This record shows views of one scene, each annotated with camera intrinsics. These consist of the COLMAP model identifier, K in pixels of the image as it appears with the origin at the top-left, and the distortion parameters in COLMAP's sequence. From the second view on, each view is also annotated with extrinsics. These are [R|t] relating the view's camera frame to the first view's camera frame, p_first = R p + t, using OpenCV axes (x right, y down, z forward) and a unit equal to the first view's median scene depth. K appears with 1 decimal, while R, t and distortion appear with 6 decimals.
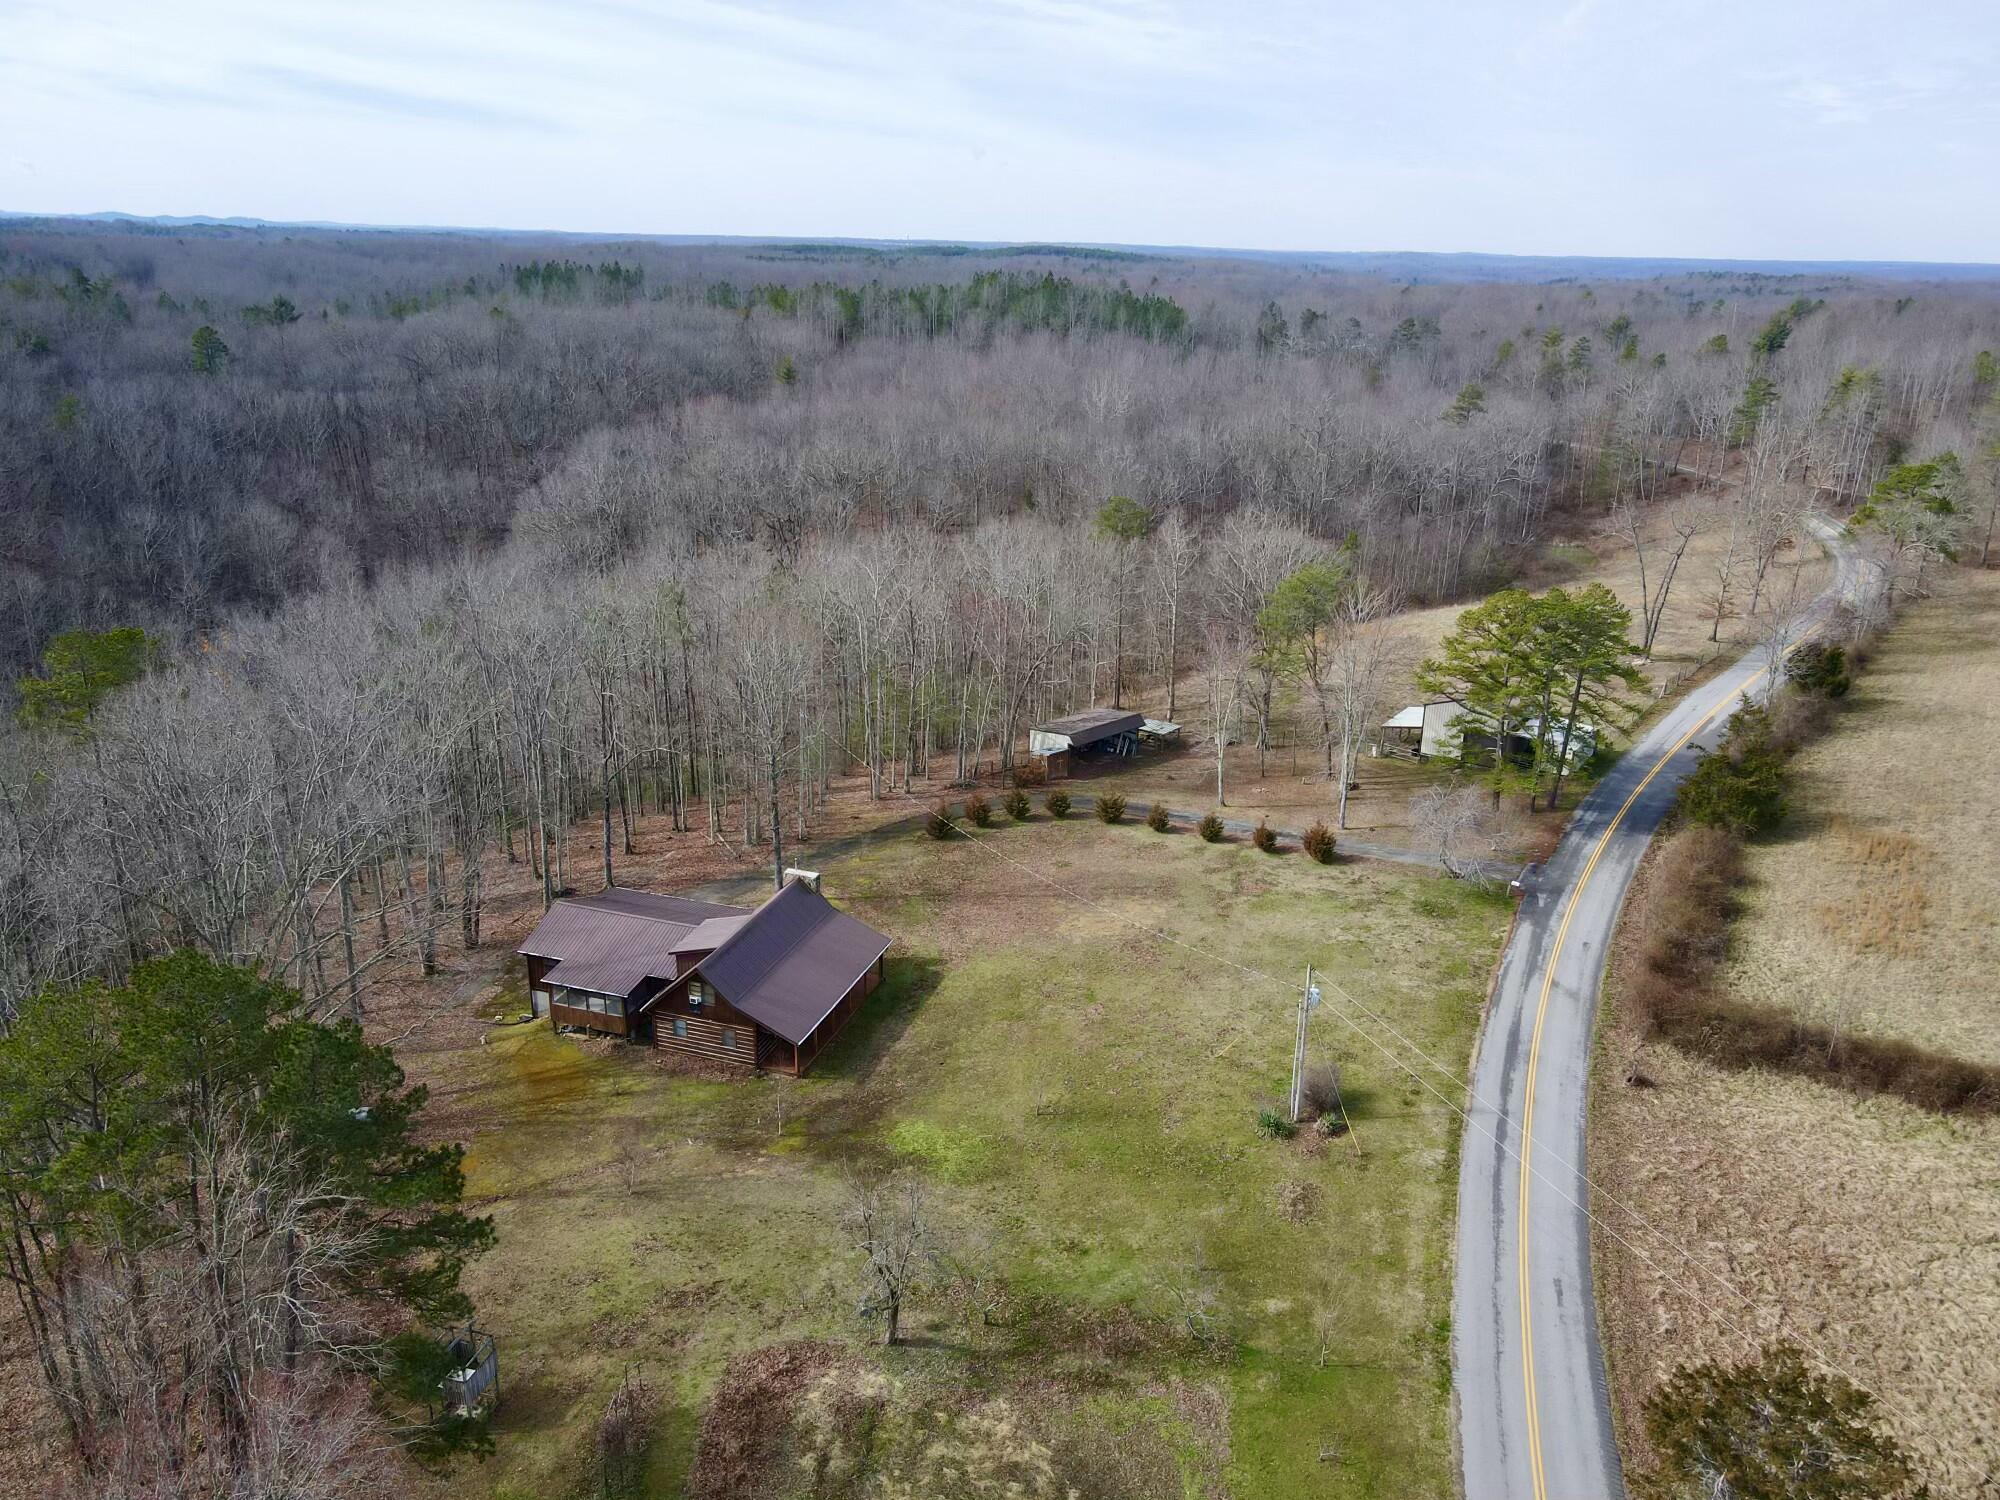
lens RADIAL K [[1468.9, 0, 1003.2], [0, 1468.9, 746.9], [0, 0, 1]] dist [0.004720, 0.020141]
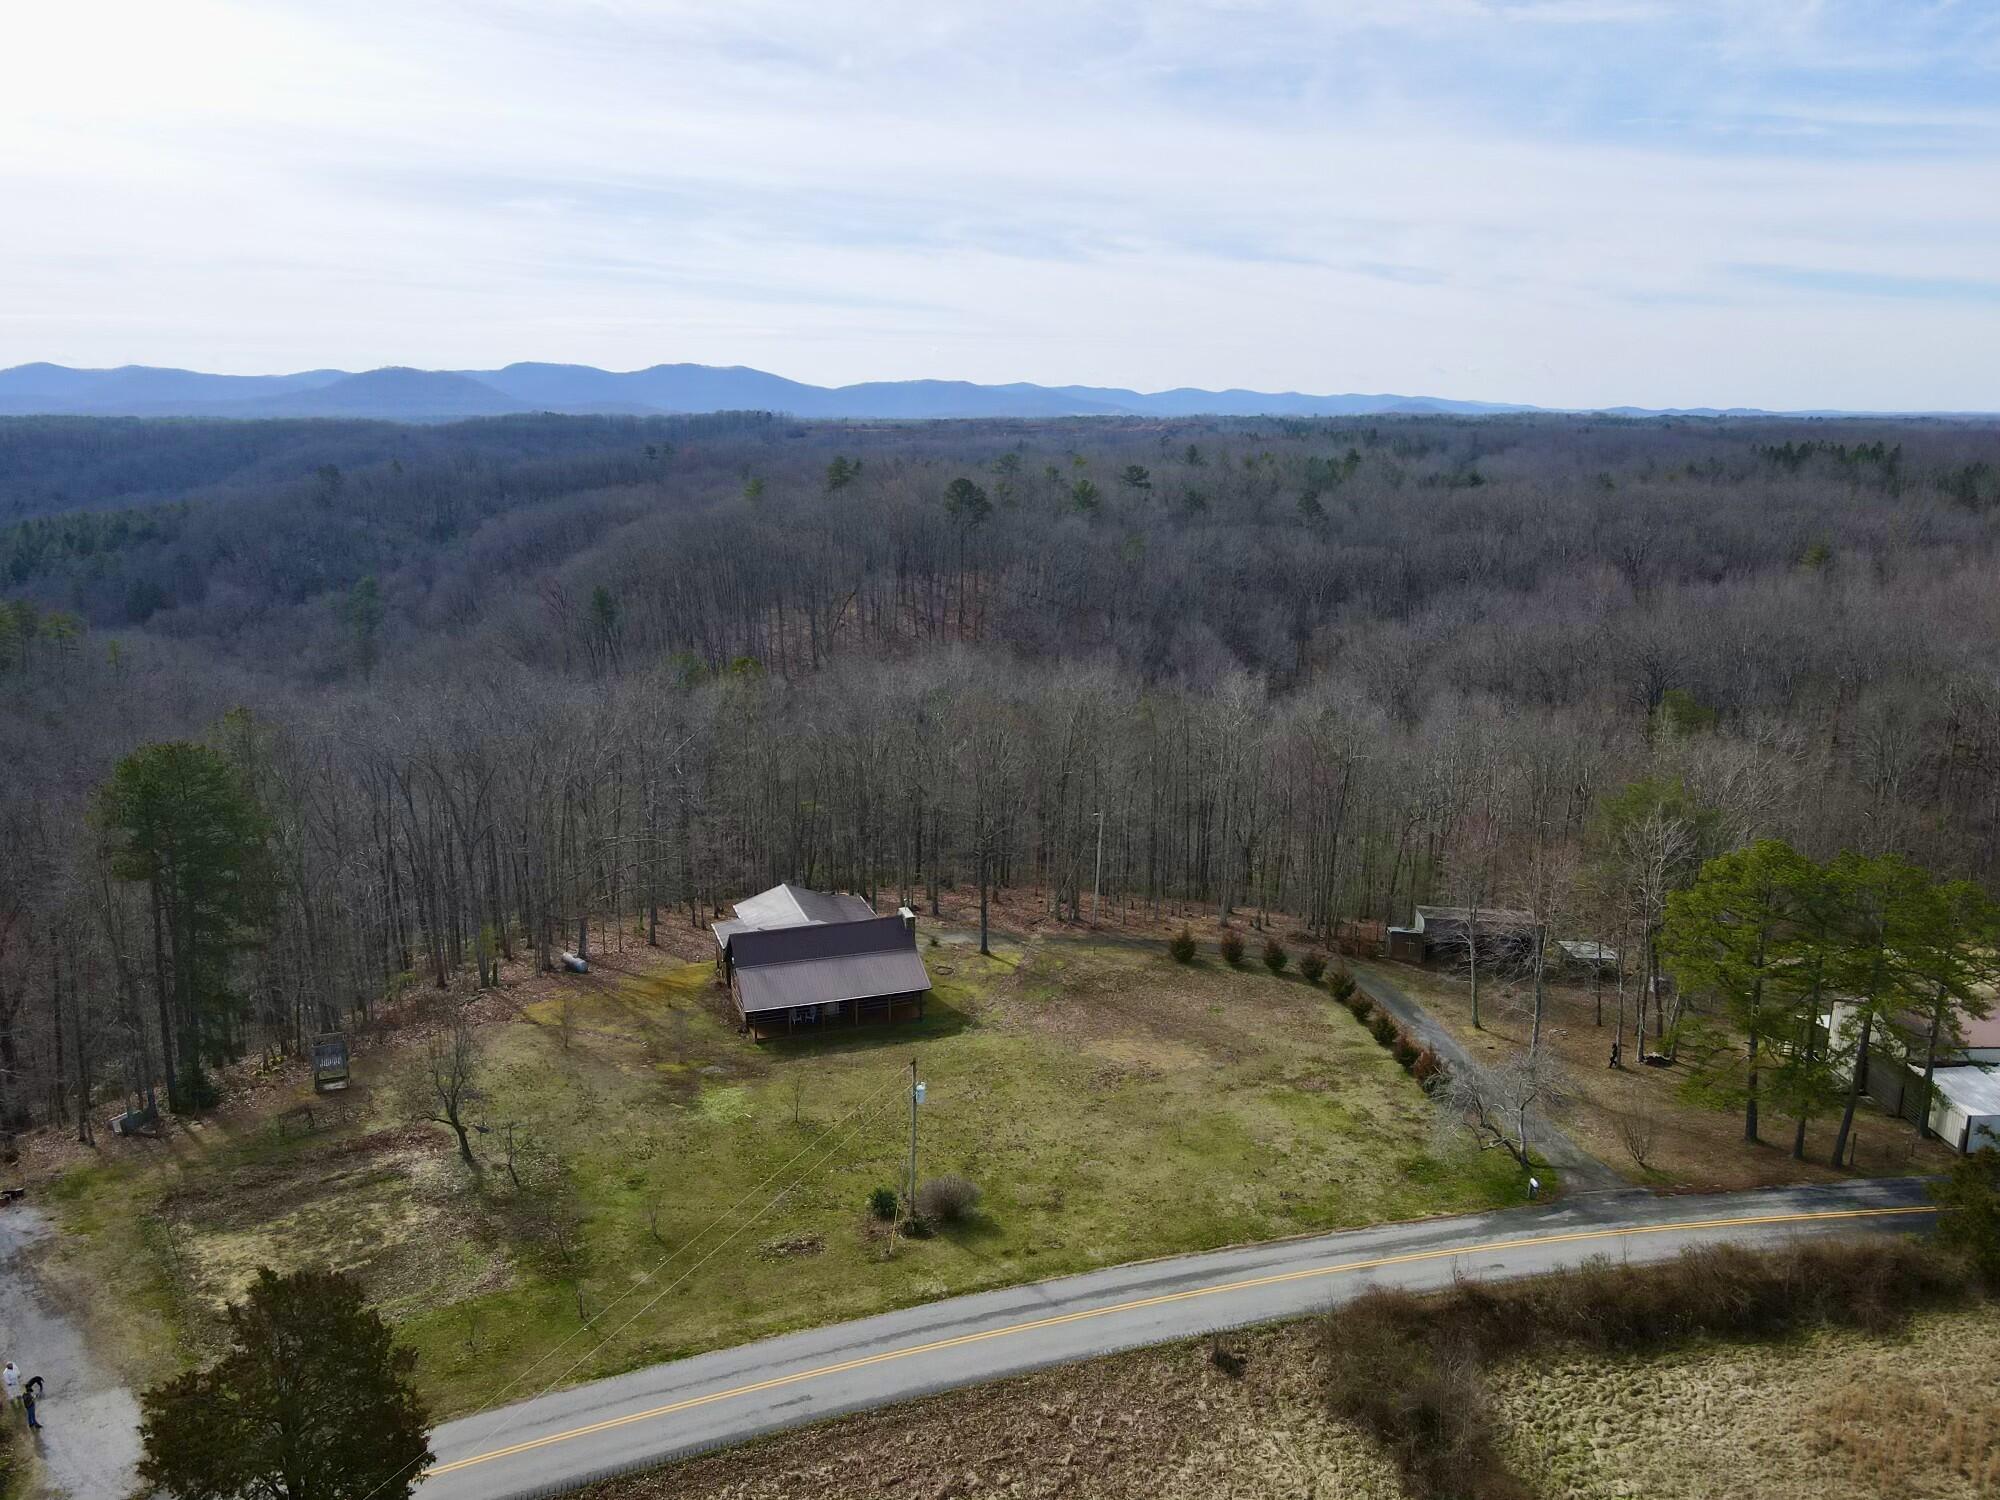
lens RADIAL K [[1468.9, 0, 1003.9], [0, 1468.9, 756.4], [0, 0, 1]] dist [0.004720, 0.020141]
pose [[0.612320, 0.166329, -0.772916, 0.878441], [-0.251541, 0.967805, 0.008992, -0.073359], [0.749528, 0.188914, 0.634445, 0.297974]]
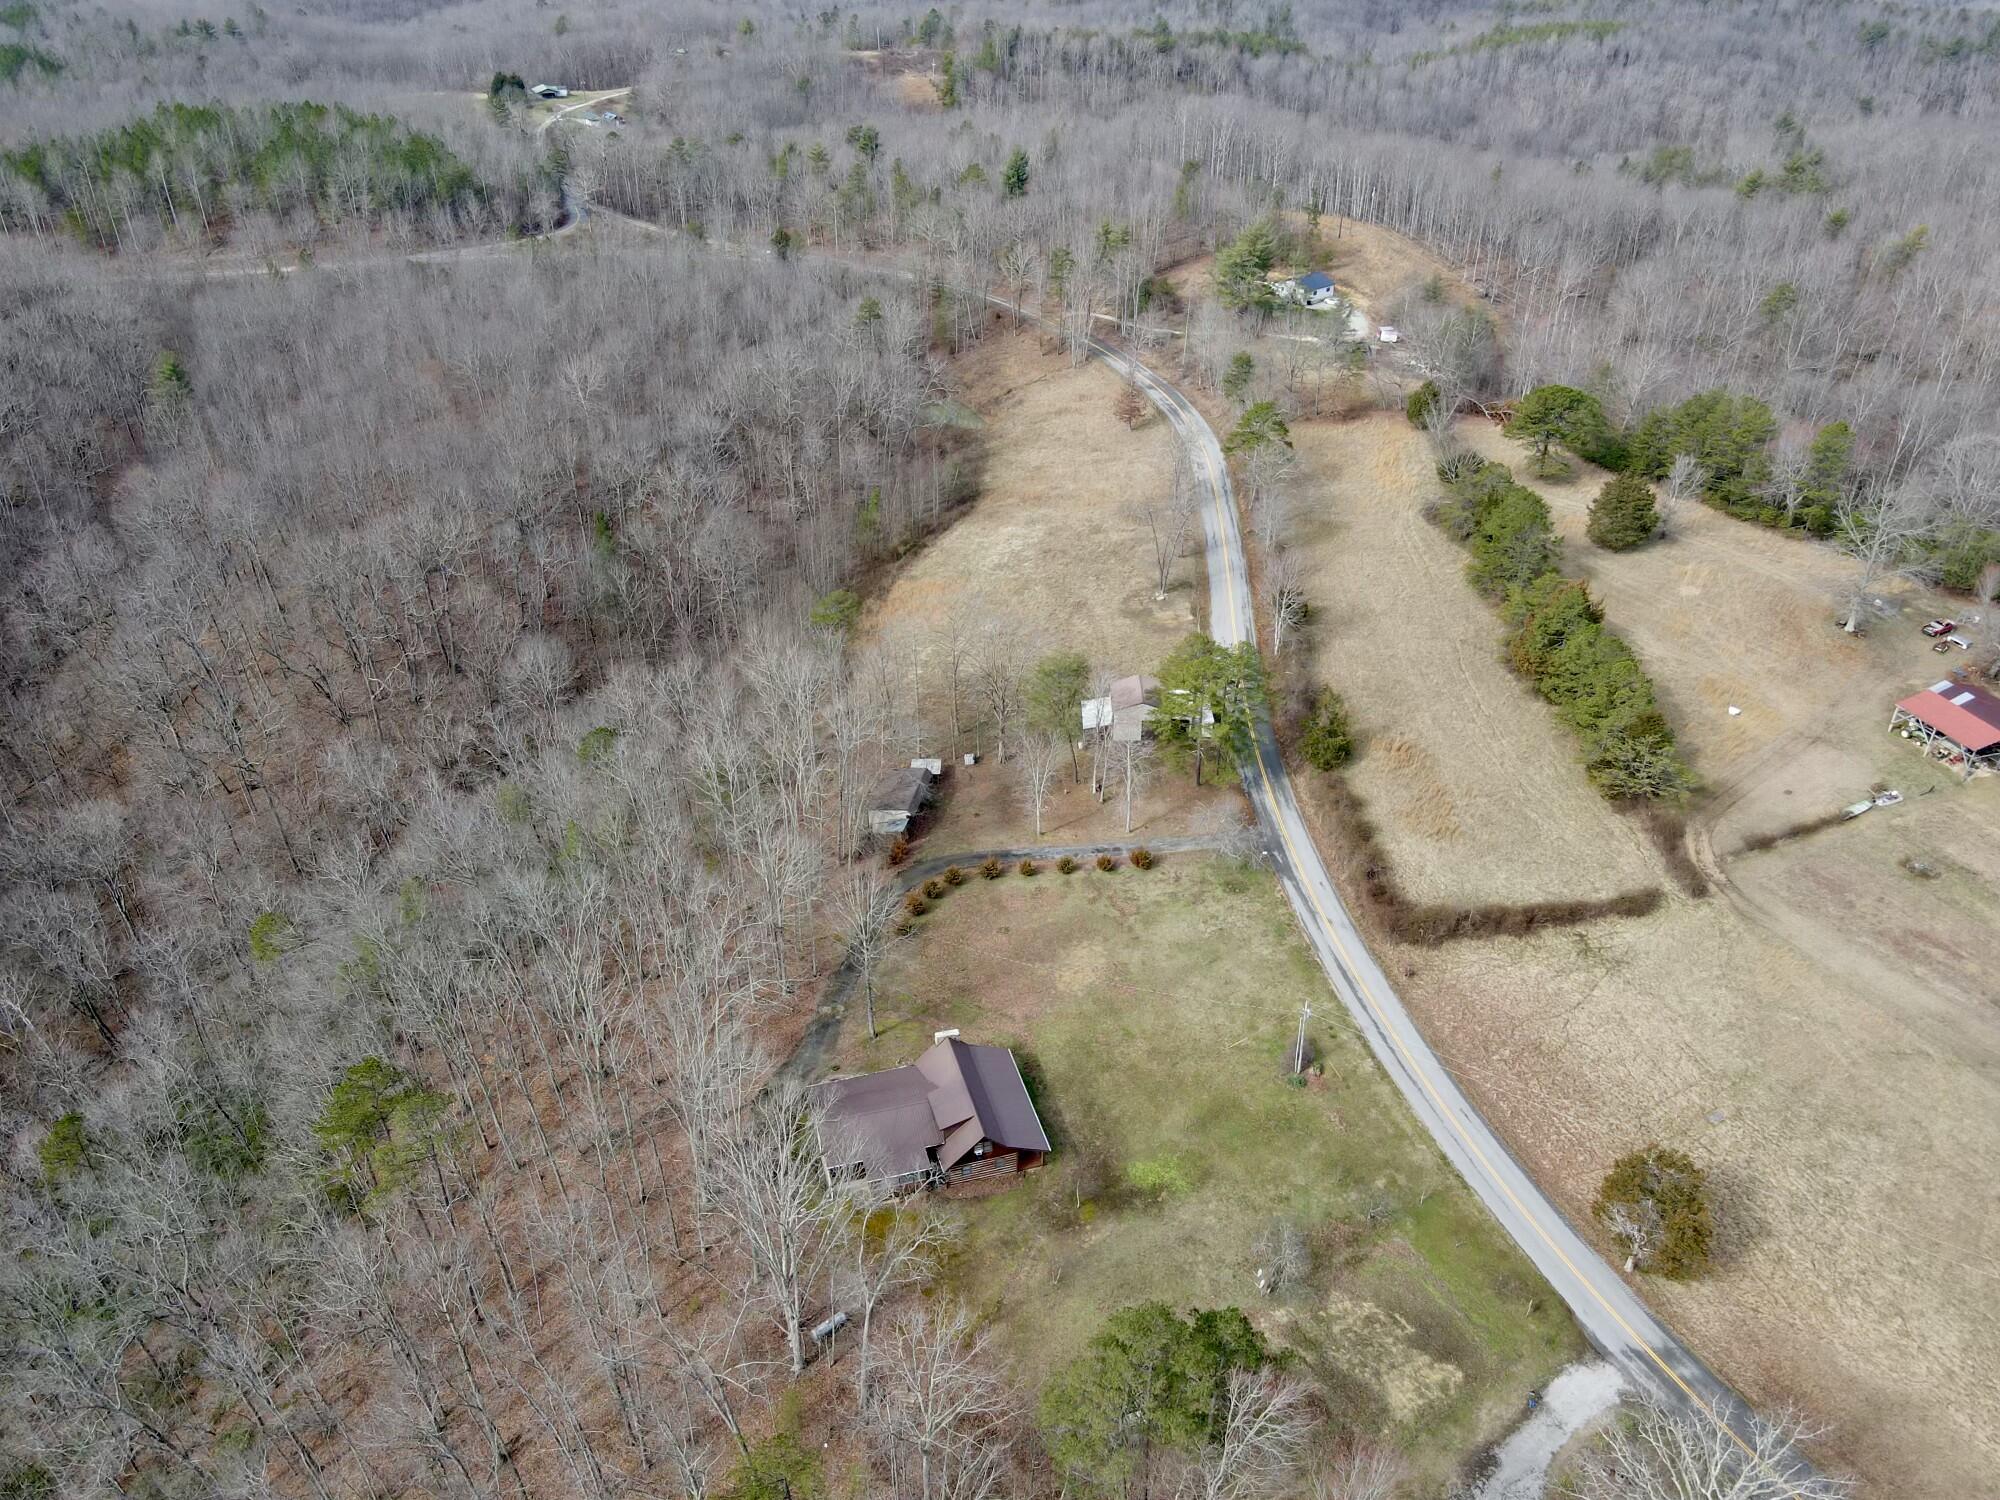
lens RADIAL K [[1468.9, 0, 1001.0], [0, 1468.9, 755.0], [0, 0, 1]] dist [0.004720, 0.020141]
pose [[0.828471, -0.314031, 0.463704, -0.751130], [0.196955, 0.938477, 0.283672, -0.640539], [-0.524257, -0.143685, 0.839350, -0.263737]]
